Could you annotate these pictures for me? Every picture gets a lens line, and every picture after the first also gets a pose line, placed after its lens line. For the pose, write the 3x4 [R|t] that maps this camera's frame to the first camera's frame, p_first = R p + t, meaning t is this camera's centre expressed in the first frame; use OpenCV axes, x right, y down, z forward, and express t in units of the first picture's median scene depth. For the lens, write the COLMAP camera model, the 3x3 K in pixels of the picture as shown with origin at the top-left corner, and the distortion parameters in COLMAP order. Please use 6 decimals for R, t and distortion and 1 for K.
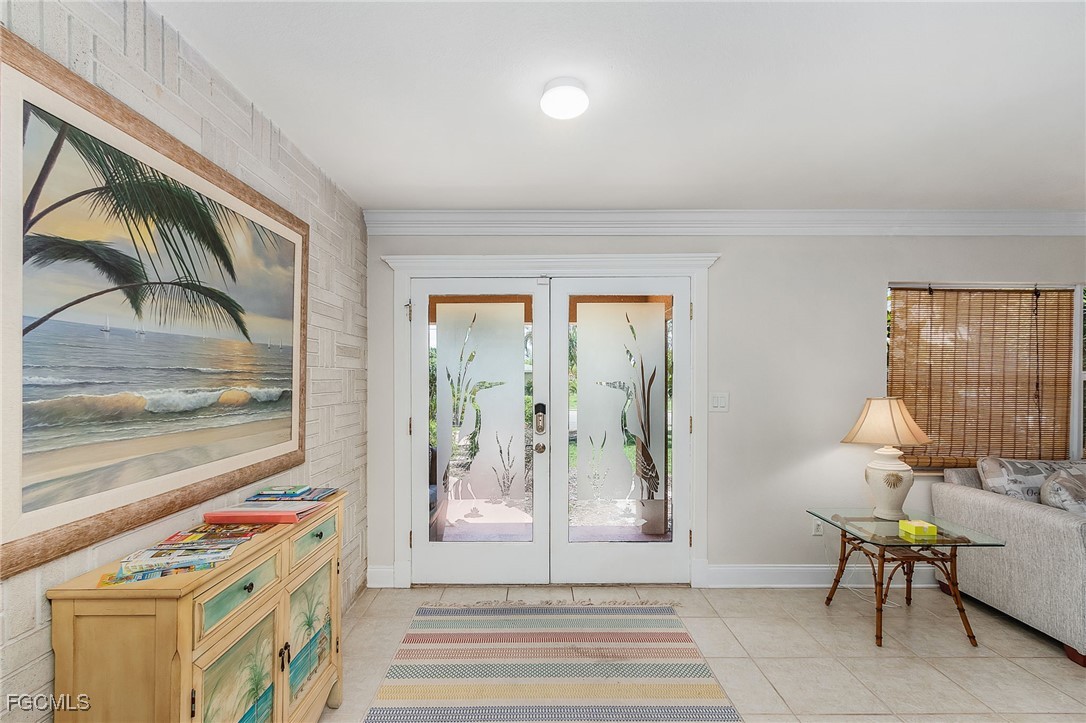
lens RADIAL K [[502.8, 0, 540.7], [0, 502.8, 357.3], [0, 0, 1]] dist [0.005340, -0.000240]
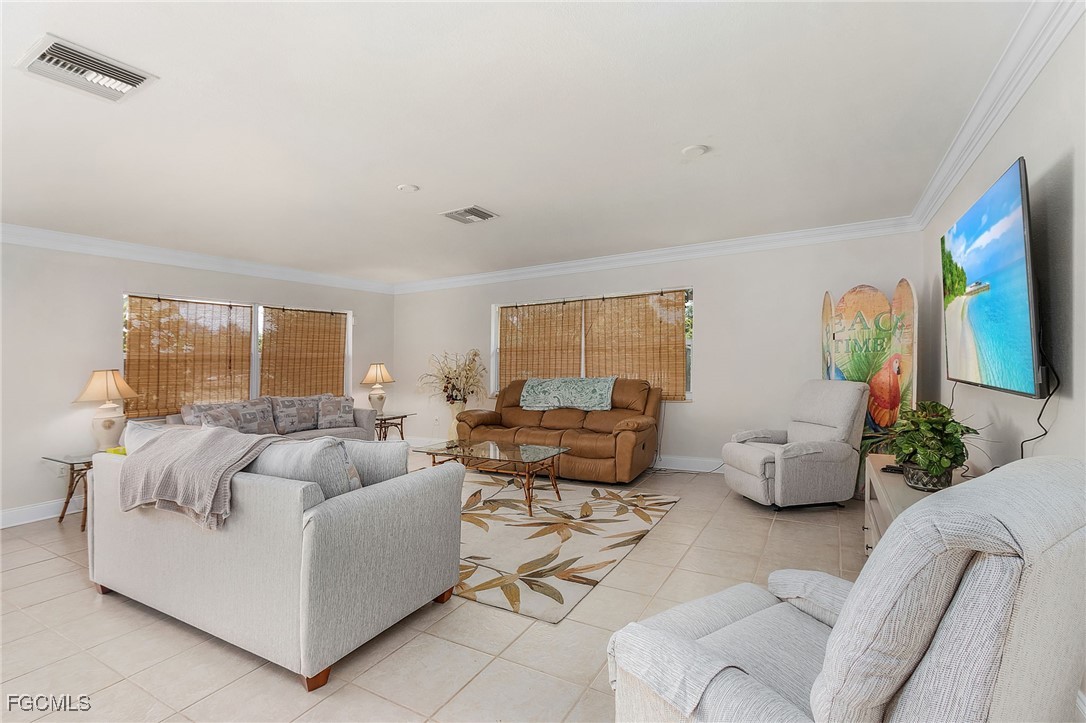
lens RADIAL K [[502.8, 0, 540.7], [0, 502.8, 357.3], [0, 0, 1]] dist [0.005340, -0.000240]
pose [[0.674591, 0.004679, 0.738177, 0.441686], [0.011184, 0.999800, -0.016558, 0.082731], [-0.738107, 0.019425, 0.674404, -0.903307]]
